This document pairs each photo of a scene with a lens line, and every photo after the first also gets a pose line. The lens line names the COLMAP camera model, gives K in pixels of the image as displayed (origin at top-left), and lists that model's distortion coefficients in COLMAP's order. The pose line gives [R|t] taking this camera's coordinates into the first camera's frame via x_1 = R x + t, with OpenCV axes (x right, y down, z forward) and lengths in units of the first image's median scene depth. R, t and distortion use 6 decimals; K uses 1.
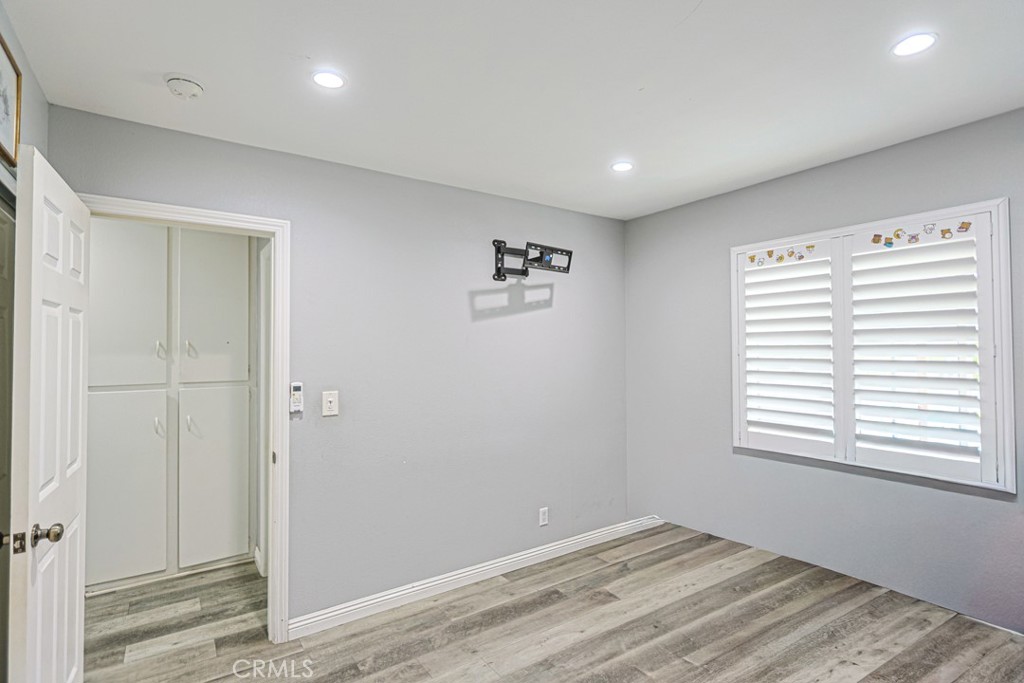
lens RADIAL K [[495.2, 0, 507.3], [0, 495.2, 337.2], [0, 0, 1]] dist [-0.005045, 0.005471]
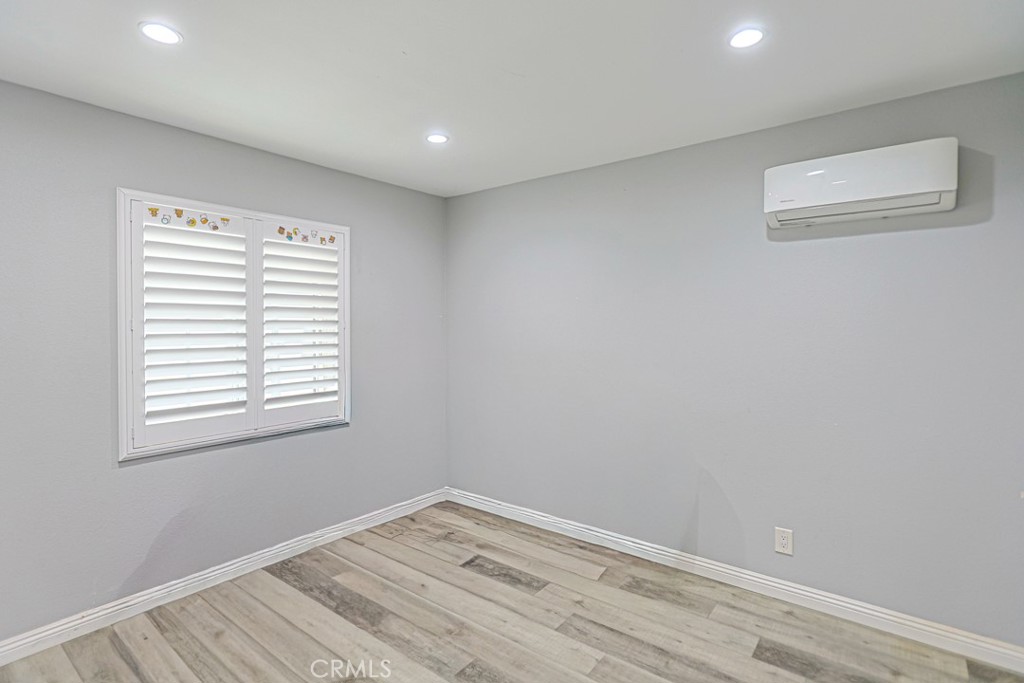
lens RADIAL K [[495.2, 0, 500.1], [0, 495.2, 325.1], [0, 0, 1]] dist [-0.005045, 0.005471]
pose [[-0.288469, 0.000445, 0.957489, -0.530065], [-0.021184, 0.999752, -0.006847, 0.024142], [-0.957255, -0.022259, -0.288388, 0.817974]]
